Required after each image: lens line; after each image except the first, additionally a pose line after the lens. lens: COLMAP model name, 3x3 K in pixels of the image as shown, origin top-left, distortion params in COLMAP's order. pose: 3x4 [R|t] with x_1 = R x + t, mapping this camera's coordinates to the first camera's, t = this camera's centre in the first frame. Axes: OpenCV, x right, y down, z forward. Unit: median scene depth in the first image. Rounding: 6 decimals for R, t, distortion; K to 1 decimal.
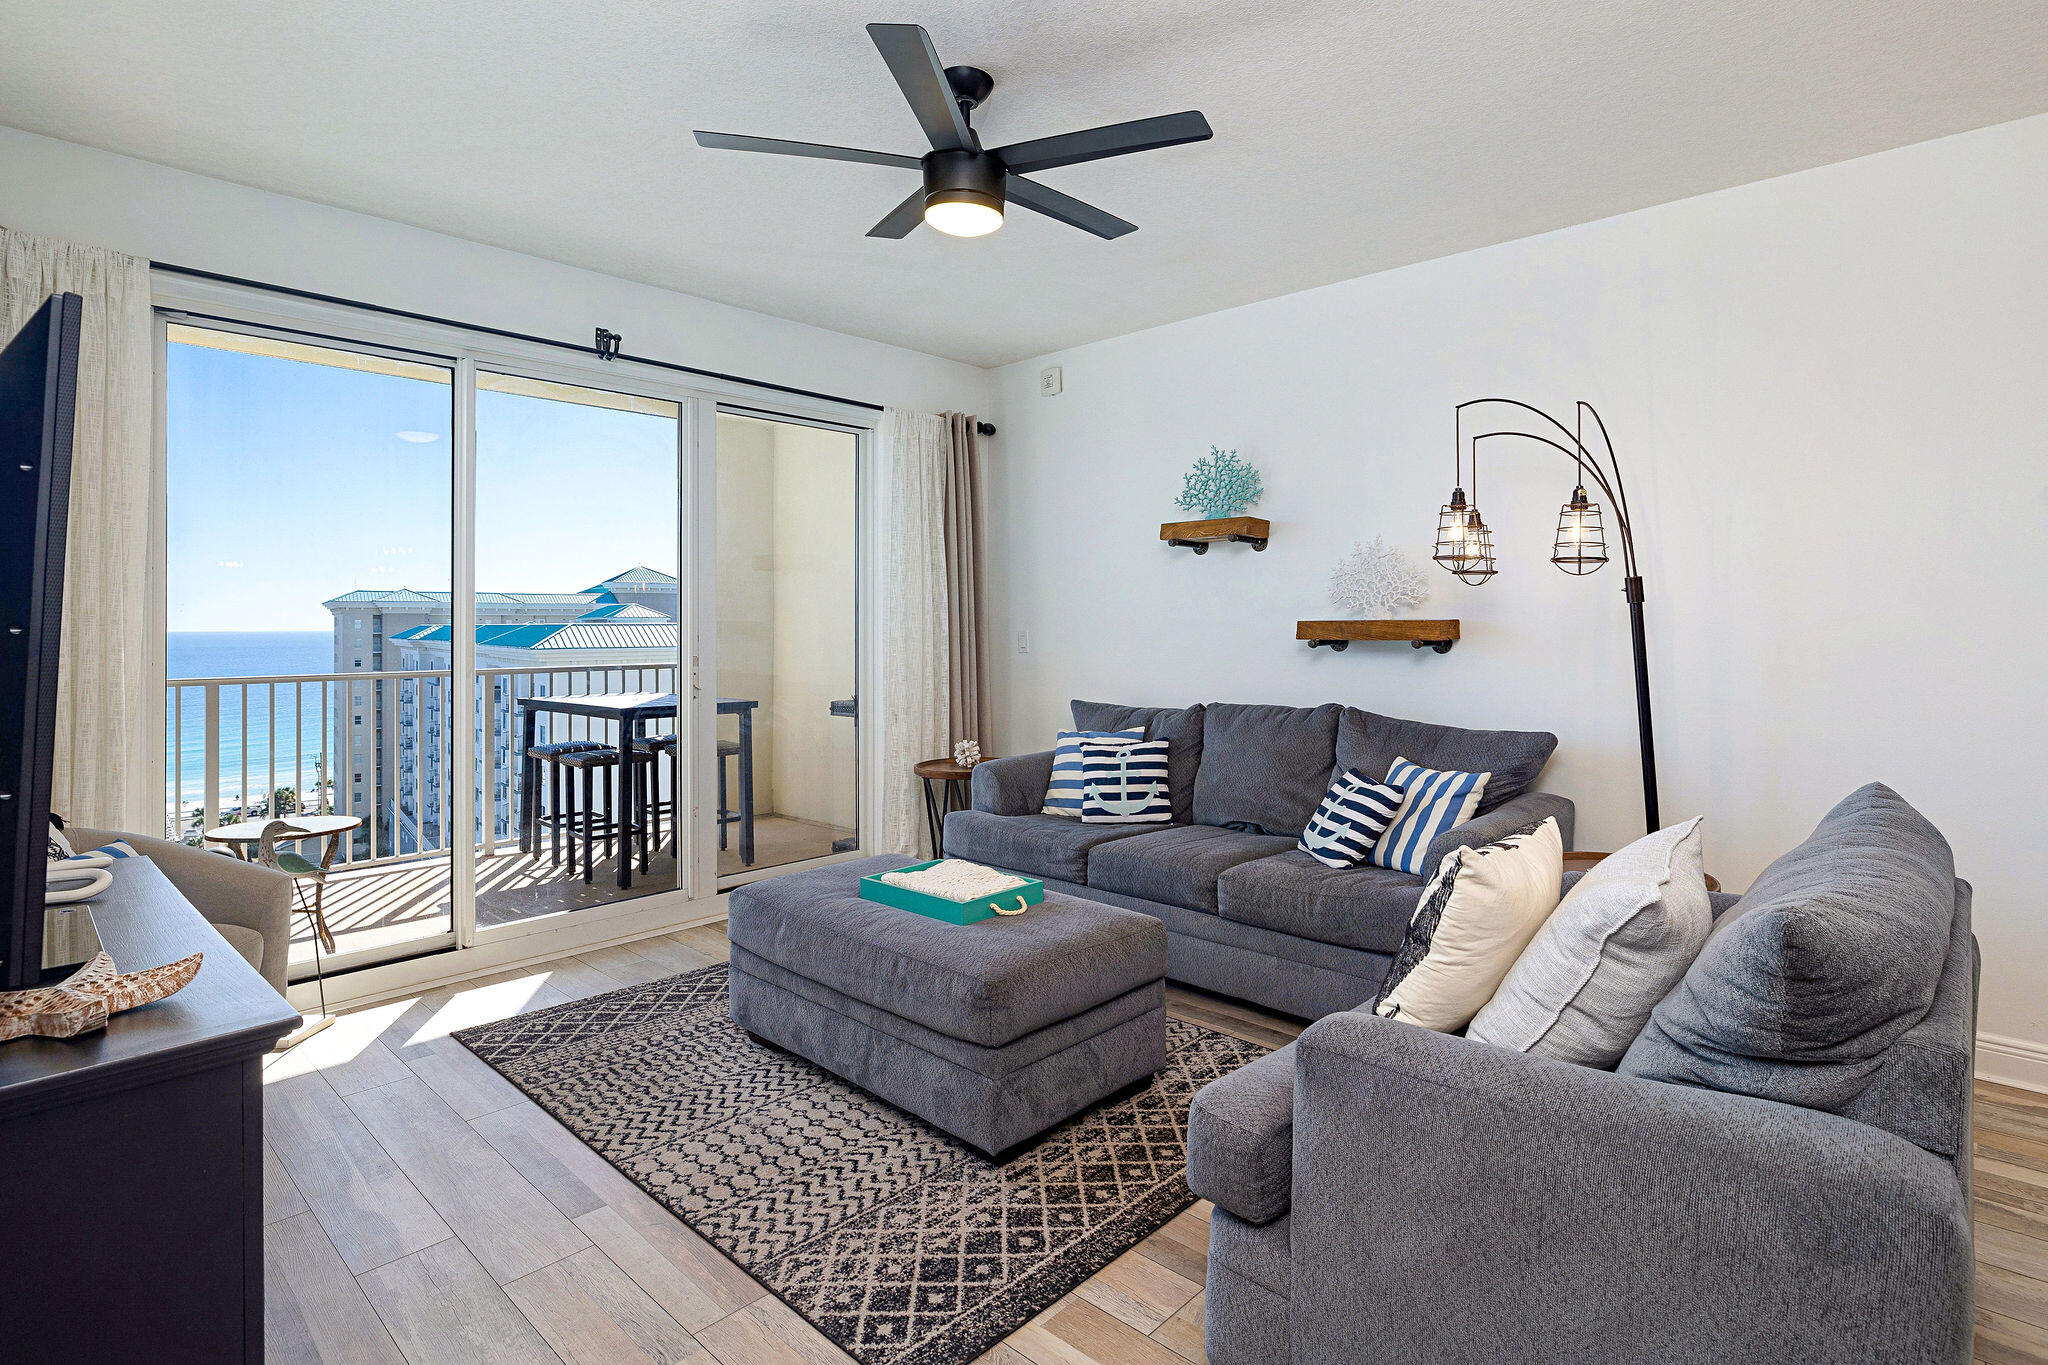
lens RADIAL K [[1016.2, 0, 1046.4], [0, 1016.2, 630.7], [0, 0, 1]] dist [0.033201, 0.000080]
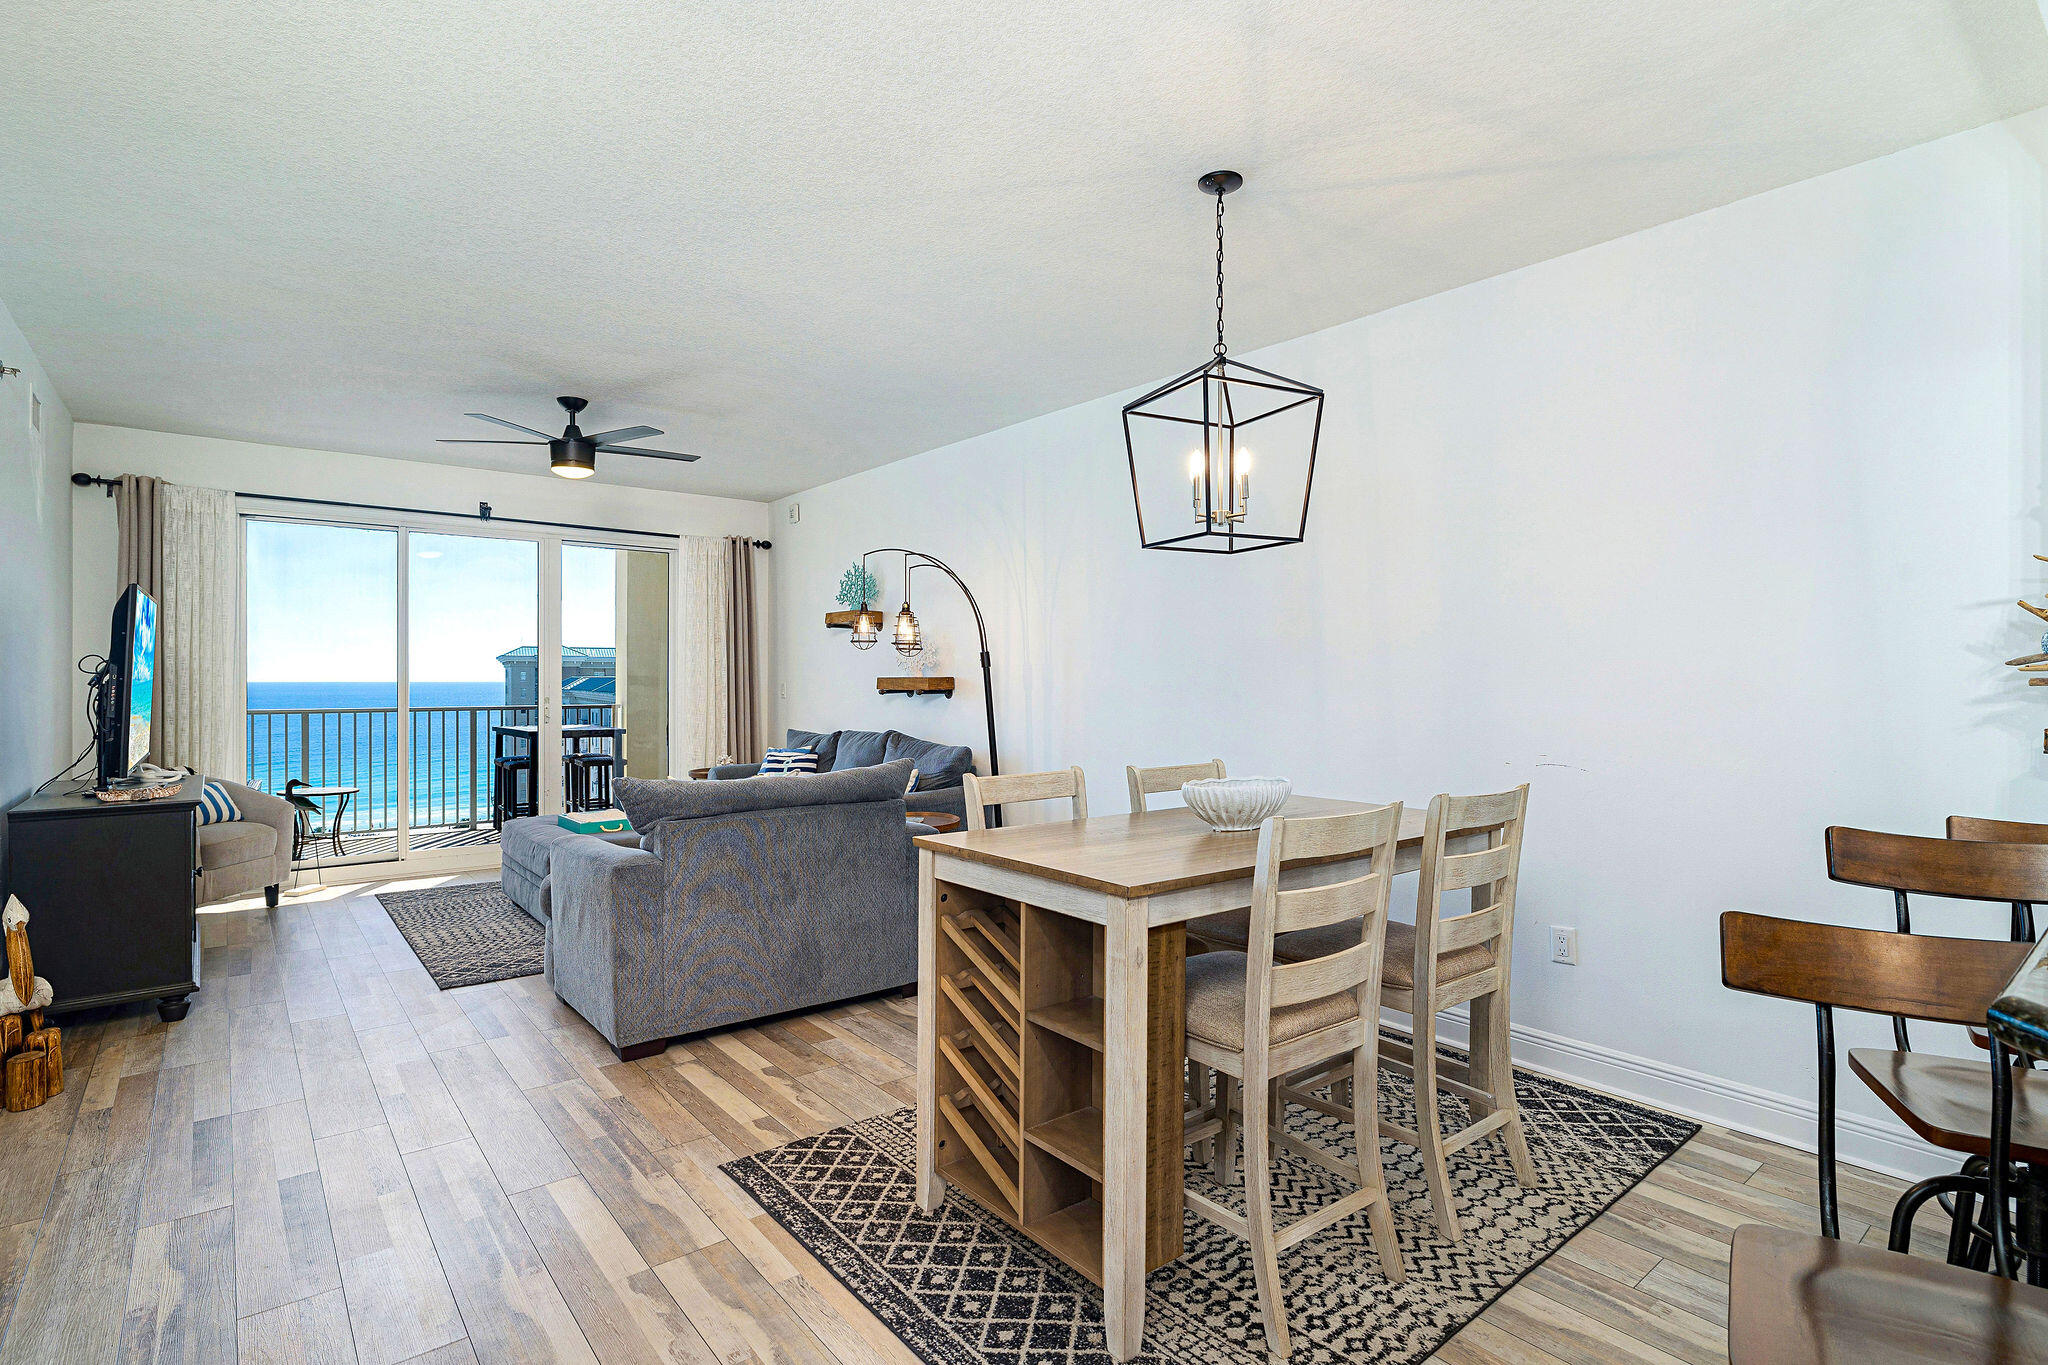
lens RADIAL K [[997.7, 0, 1027.3], [0, 997.7, 673.7], [0, 0, 1]] dist [-0.013858, 0.000413]
pose [[0.990121, -0.001226, -0.140210, 0.634900], [0.001199, 0.999999, -0.000279, -0.012905], [0.140210, 0.000108, 0.990122, -0.451305]]
